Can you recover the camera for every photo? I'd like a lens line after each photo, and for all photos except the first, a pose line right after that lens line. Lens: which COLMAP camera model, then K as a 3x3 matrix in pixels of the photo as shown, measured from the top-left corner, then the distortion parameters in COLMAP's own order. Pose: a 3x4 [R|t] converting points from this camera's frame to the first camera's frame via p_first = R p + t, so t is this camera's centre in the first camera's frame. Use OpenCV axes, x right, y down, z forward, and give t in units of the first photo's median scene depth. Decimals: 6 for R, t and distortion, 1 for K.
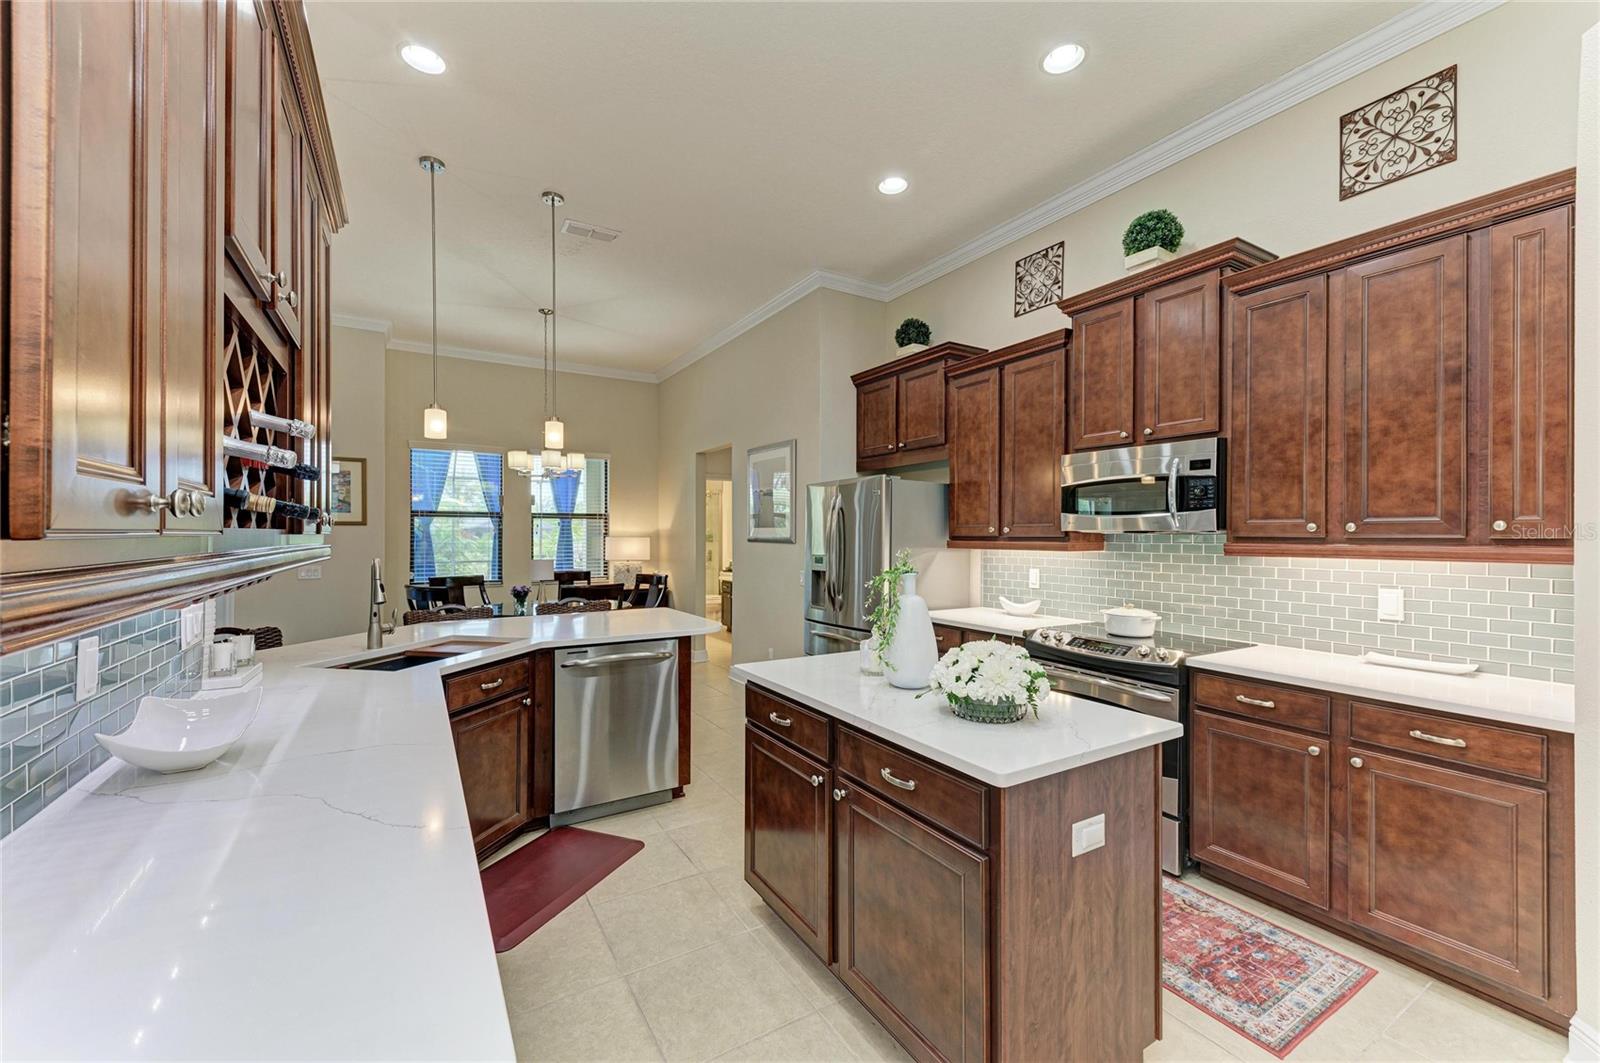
lens RADIAL K [[671.9, 0, 796.4], [0, 671.9, 533.1], [0, 0, 1]] dist [0.014718, -0.001029]
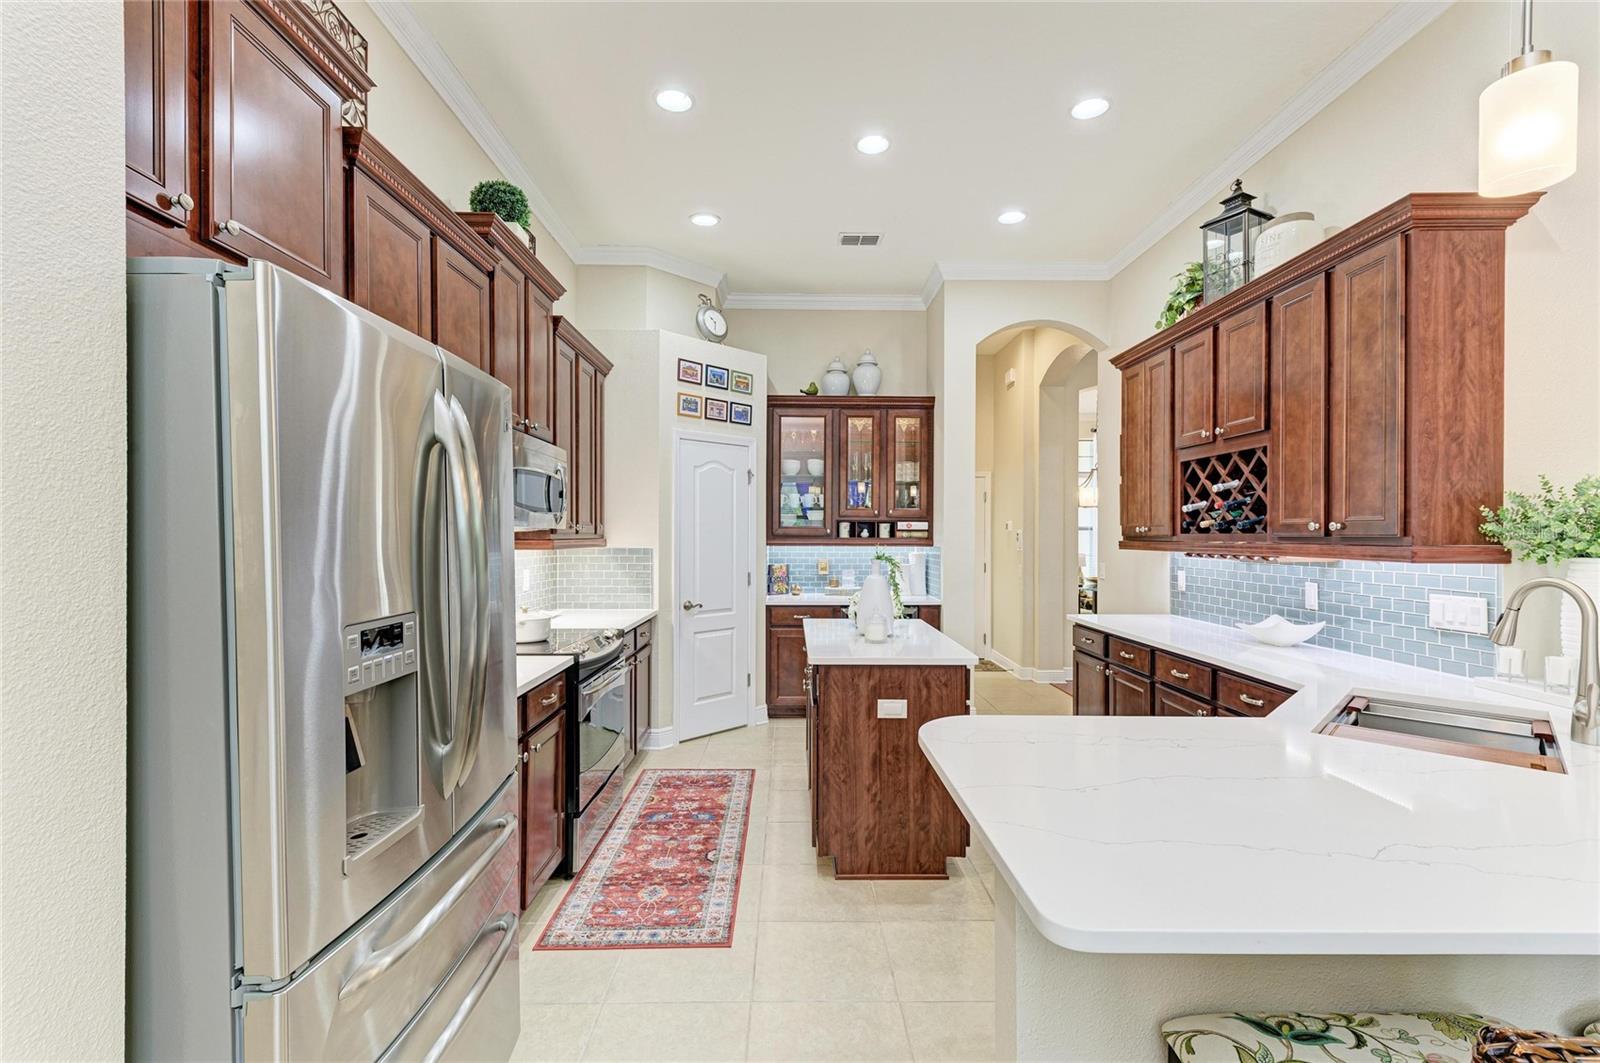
lens RADIAL K [[720.1, 0, 802.6], [0, 720.1, 534.0], [0, 0, 1]] dist [0.019303, -0.000645]
pose [[-0.873969, -0.005652, 0.485949, -0.349571], [-0.006320, 0.999980, 0.000264, 0.002910], [-0.485941, -0.002841, -0.873987, 1.862482]]
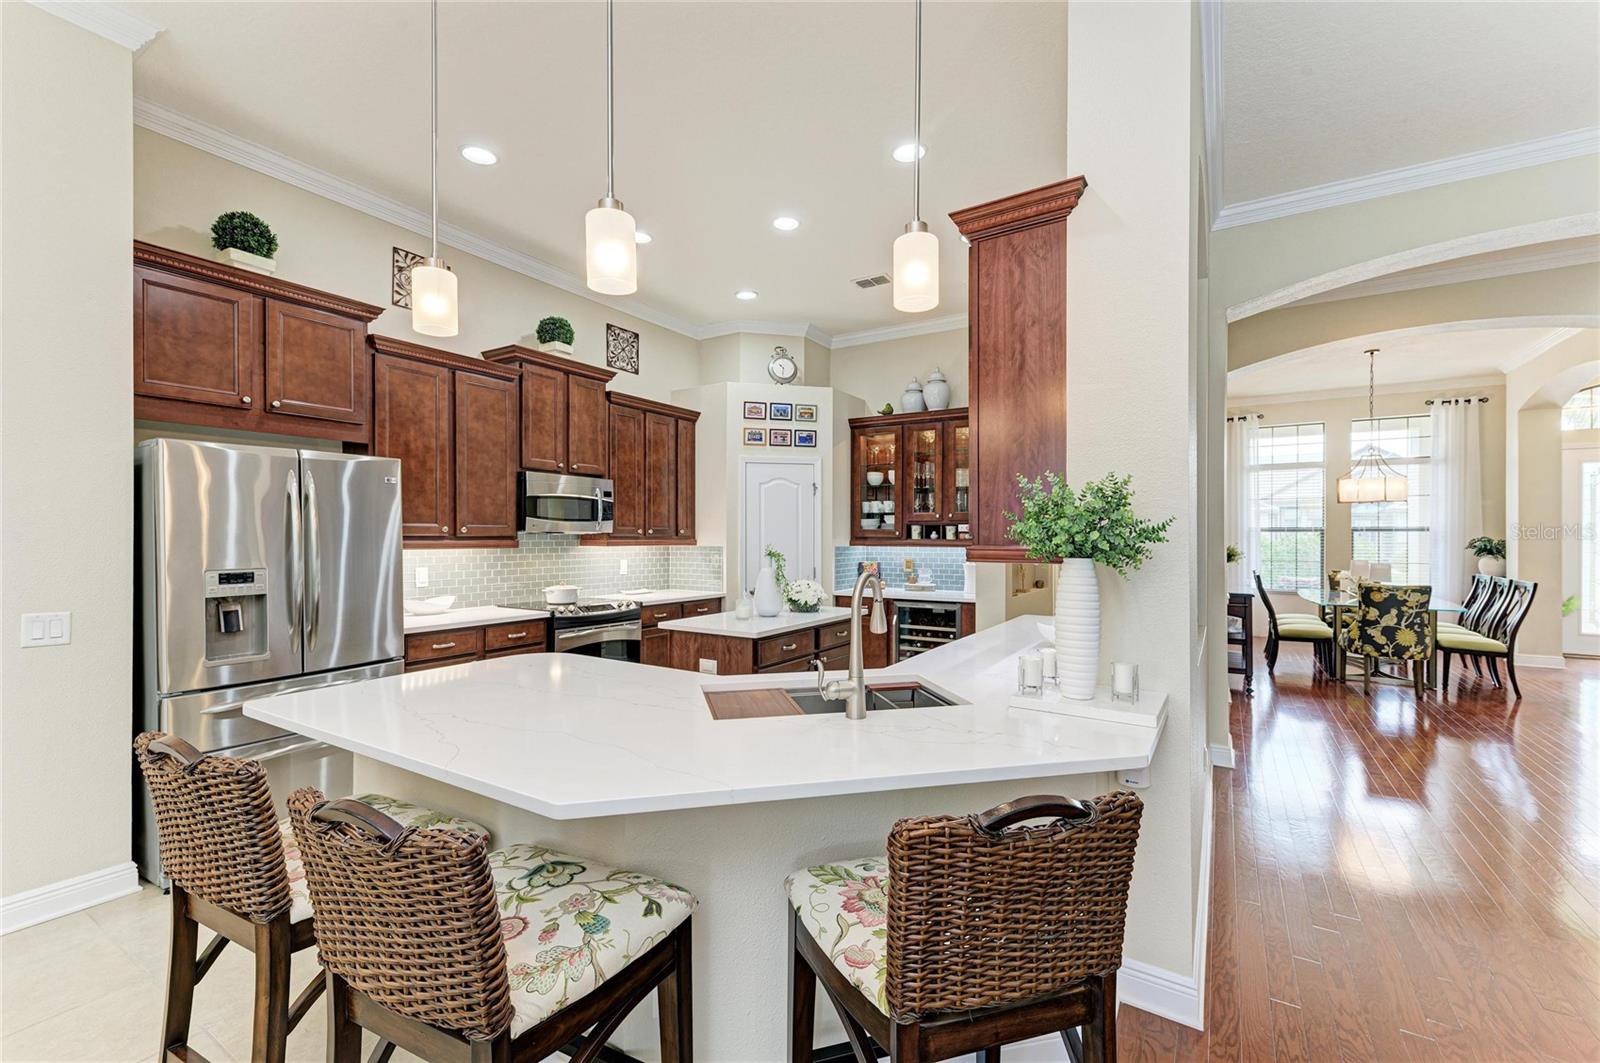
lens RADIAL K [[671.9, 0, 793.1], [0, 671.9, 536.4], [0, 0, 1]] dist [0.014718, -0.001029]
pose [[-0.466166, -0.004762, 0.884684, -1.139449], [-0.004996, 0.999984, 0.002750, 0.000583], [-0.884683, -0.003138, -0.466182, 1.372206]]
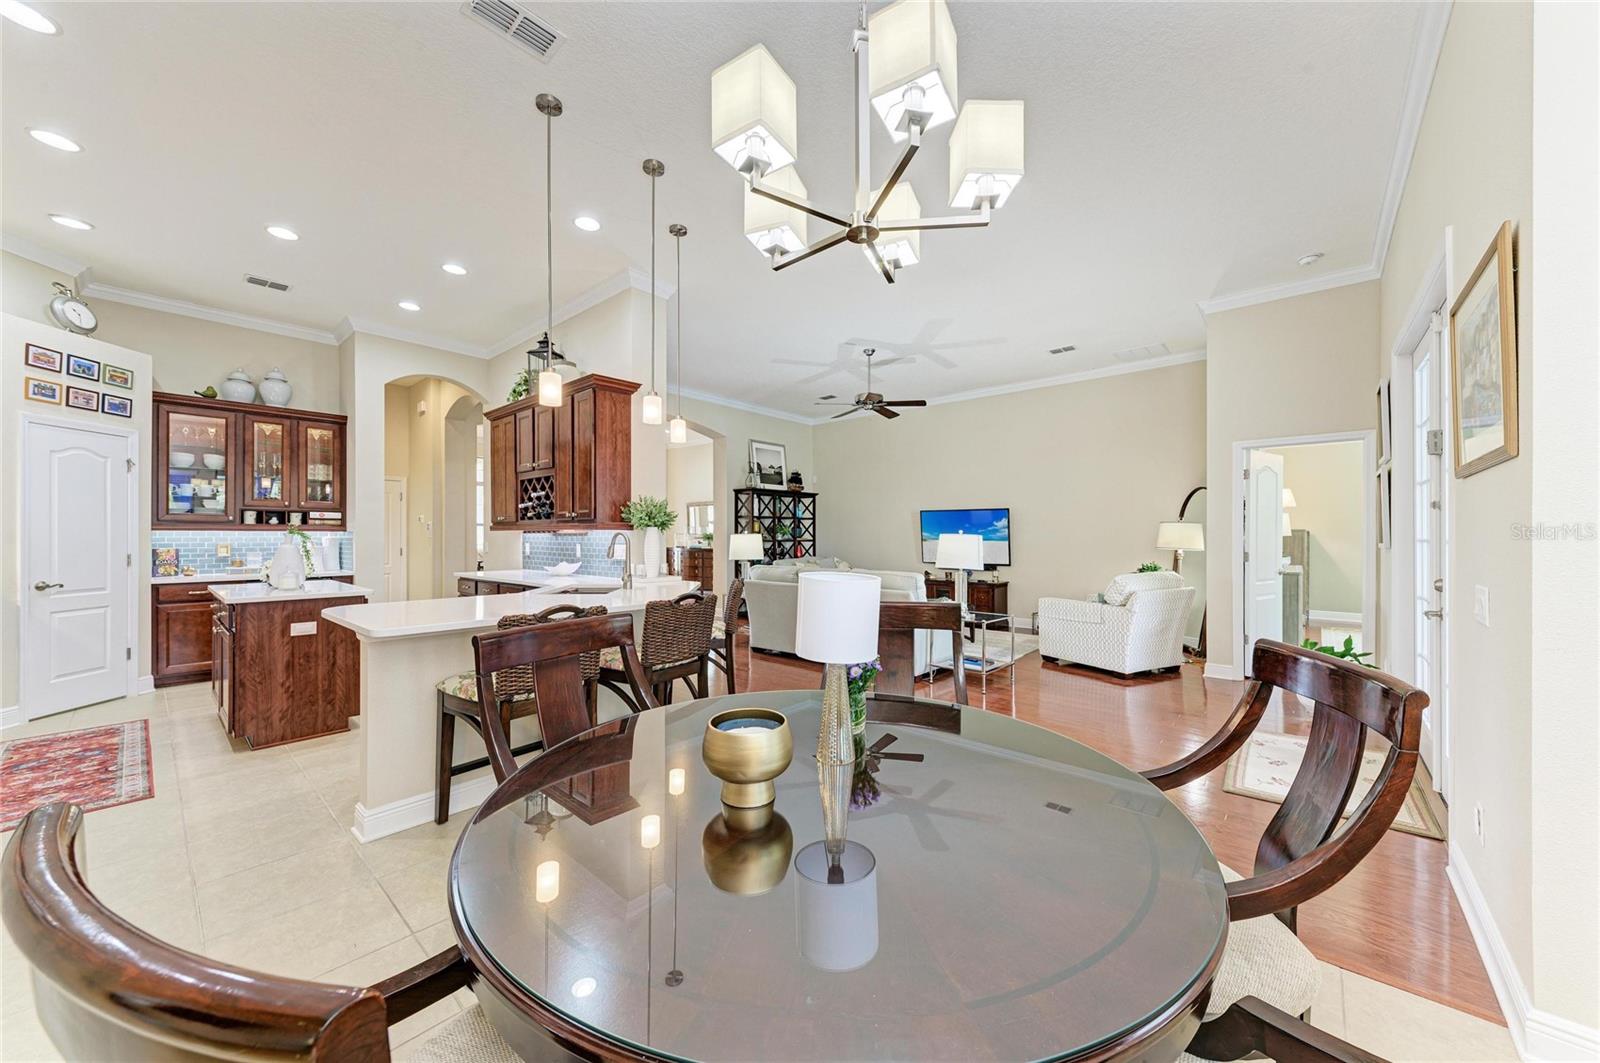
lens RADIAL K [[569.6, 0, 812.0], [0, 569.6, 536.5], [0, 0, 1]] dist [0.002750, -0.002293]
pose [[-0.941893, -0.003812, -0.335890, -0.577391], [-0.003754, 0.999993, -0.000824, 0.047482], [0.335891, 0.000485, -0.941901, 2.415379]]
